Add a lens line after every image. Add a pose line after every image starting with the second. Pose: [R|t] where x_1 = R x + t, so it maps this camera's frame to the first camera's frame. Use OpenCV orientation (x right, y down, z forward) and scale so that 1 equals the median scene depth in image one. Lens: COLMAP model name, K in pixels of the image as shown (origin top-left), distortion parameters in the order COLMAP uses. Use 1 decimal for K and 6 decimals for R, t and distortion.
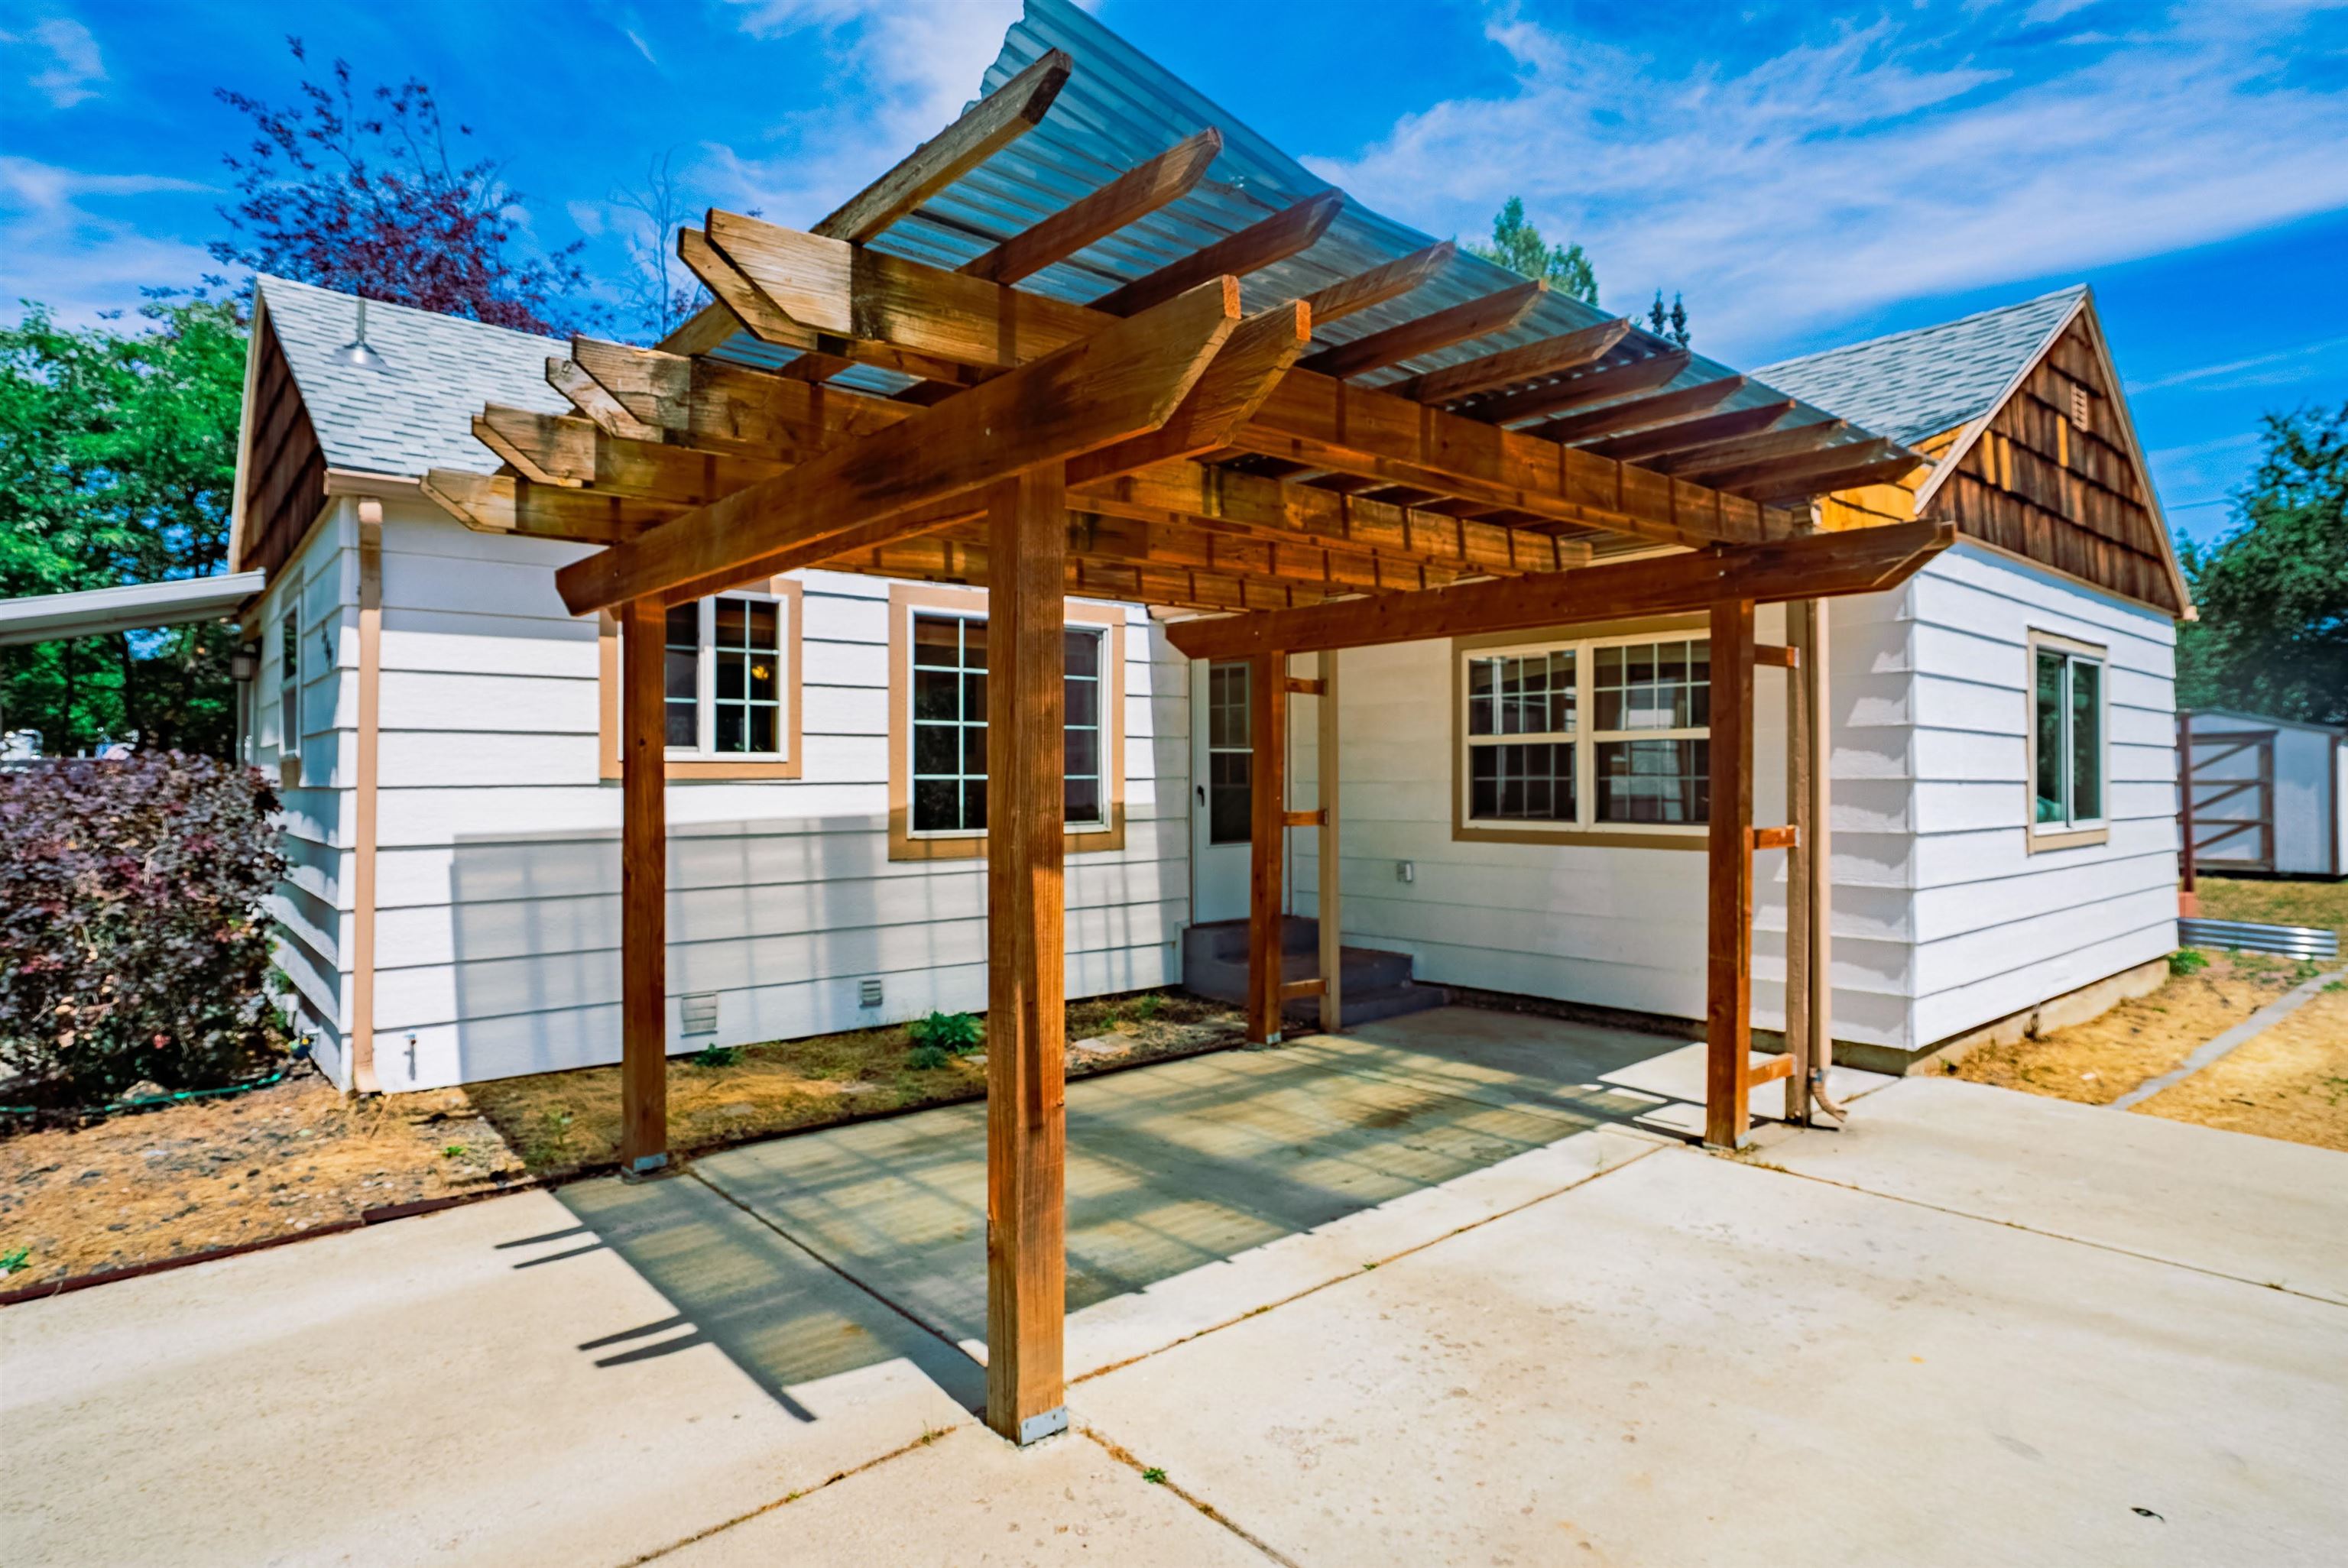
lens RADIAL K [[1262.2, 0, 1204.3], [0, 1262.2, 784.0], [0, 0, 1]] dist [-0.035740, 0.019082]
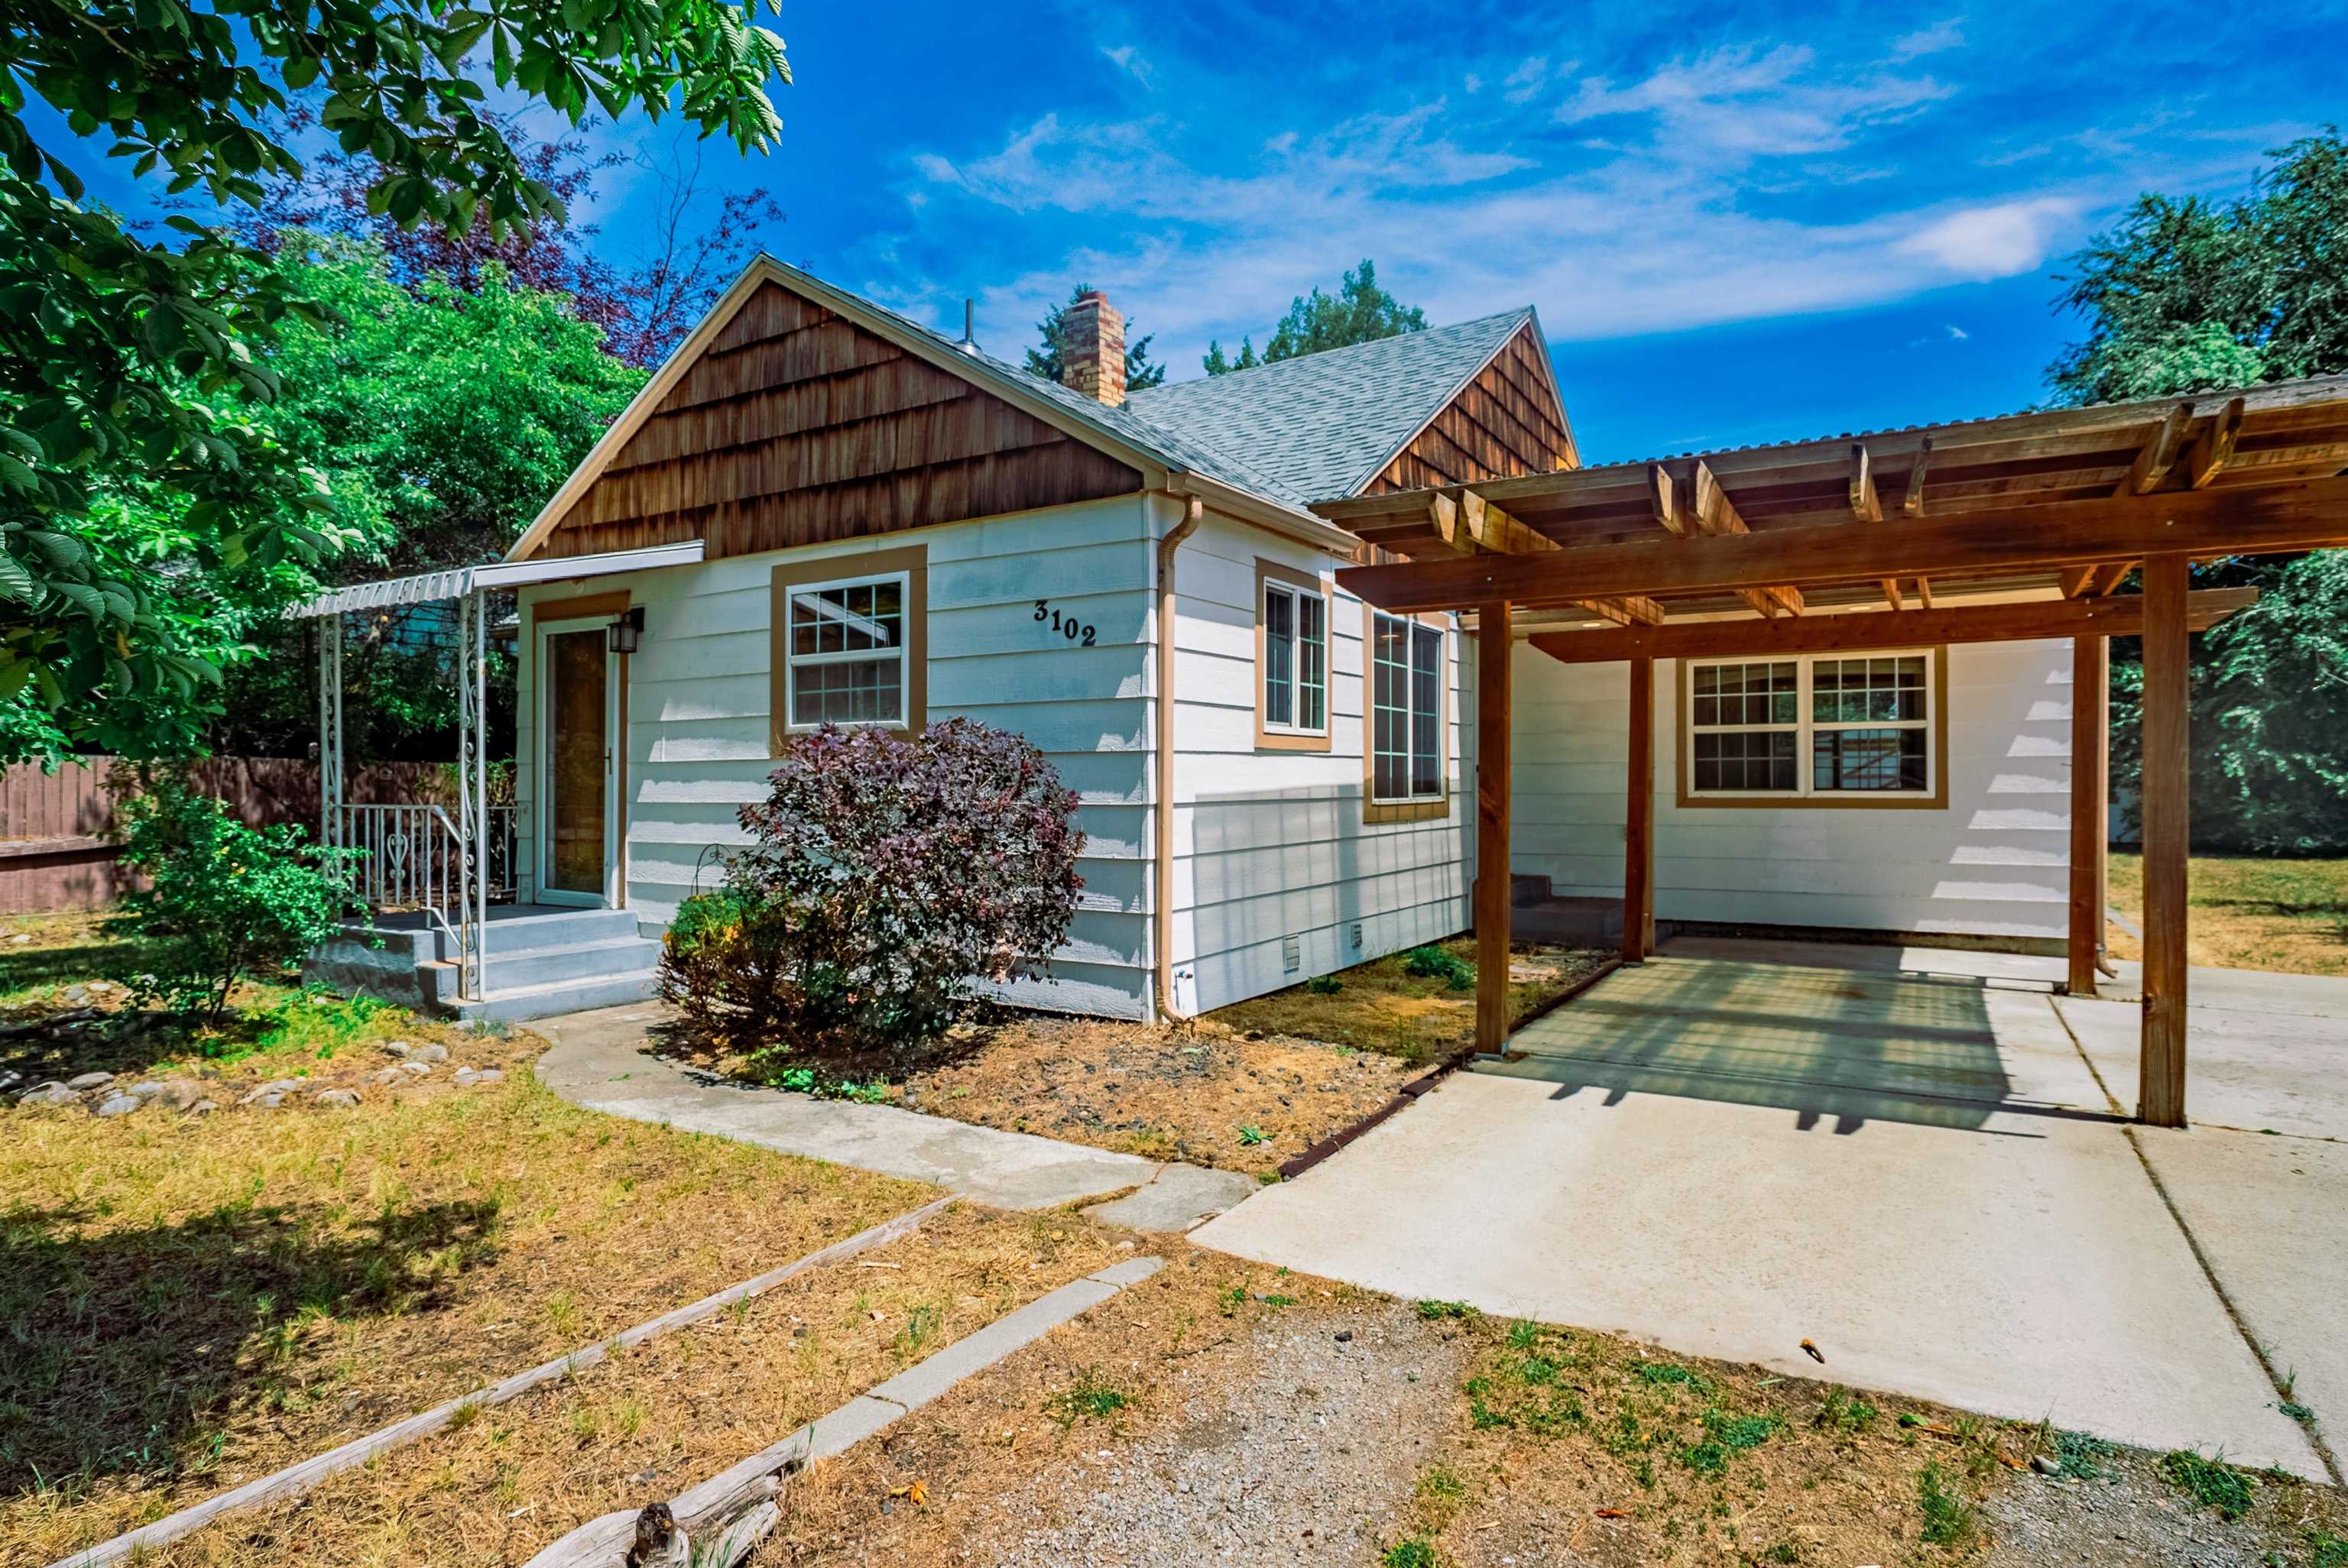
lens RADIAL K [[1262.2, 0, 1204.3], [0, 1262.2, 784.0], [0, 0, 1]] dist [-0.035740, 0.019082]
pose [[0.952700, -0.000186, 0.303912, -0.713659], [0.000585, 0.999999, -0.001221, 0.024260], [-0.303911, 0.001341, 0.952699, -0.074654]]
